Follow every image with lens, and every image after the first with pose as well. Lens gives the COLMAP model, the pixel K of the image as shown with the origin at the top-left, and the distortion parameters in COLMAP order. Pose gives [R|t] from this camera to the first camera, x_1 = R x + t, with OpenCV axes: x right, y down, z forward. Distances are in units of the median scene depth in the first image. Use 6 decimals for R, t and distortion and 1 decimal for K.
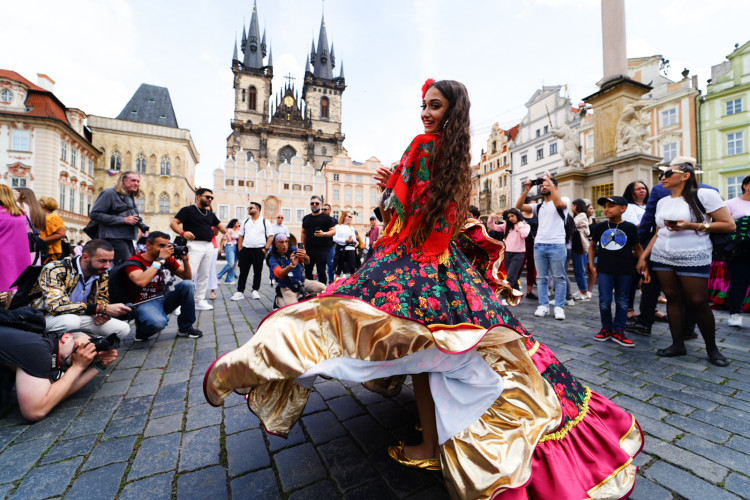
lens RADIAL K [[305.5, 0, 375.0], [0, 305.5, 250.0], [0, 0, 1]] dist [-0.029269, 0.004963]
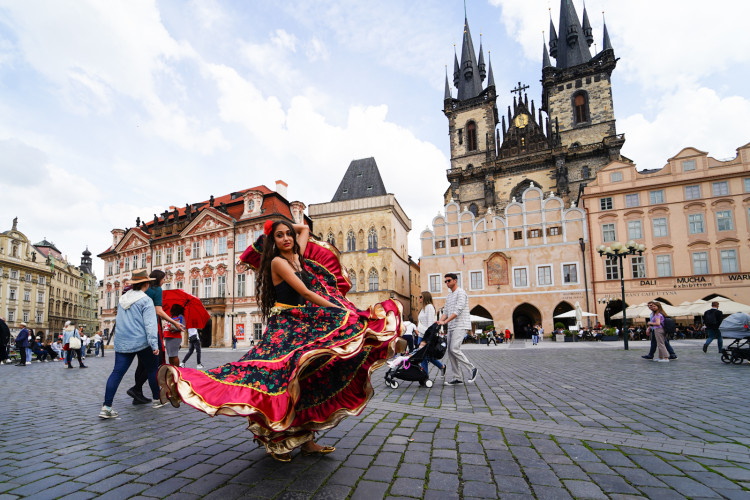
lens RADIAL K [[378.1, 0, 320.0], [0, 378.1, 303.9], [0, 0, 1]] dist [-0.020678, -0.000690]
pose [[0.677980, -0.074173, -0.731329, 0.018743], [0.022861, 0.996542, -0.079878, 0.001736], [0.734725, 0.037437, 0.677332, 0.176312]]
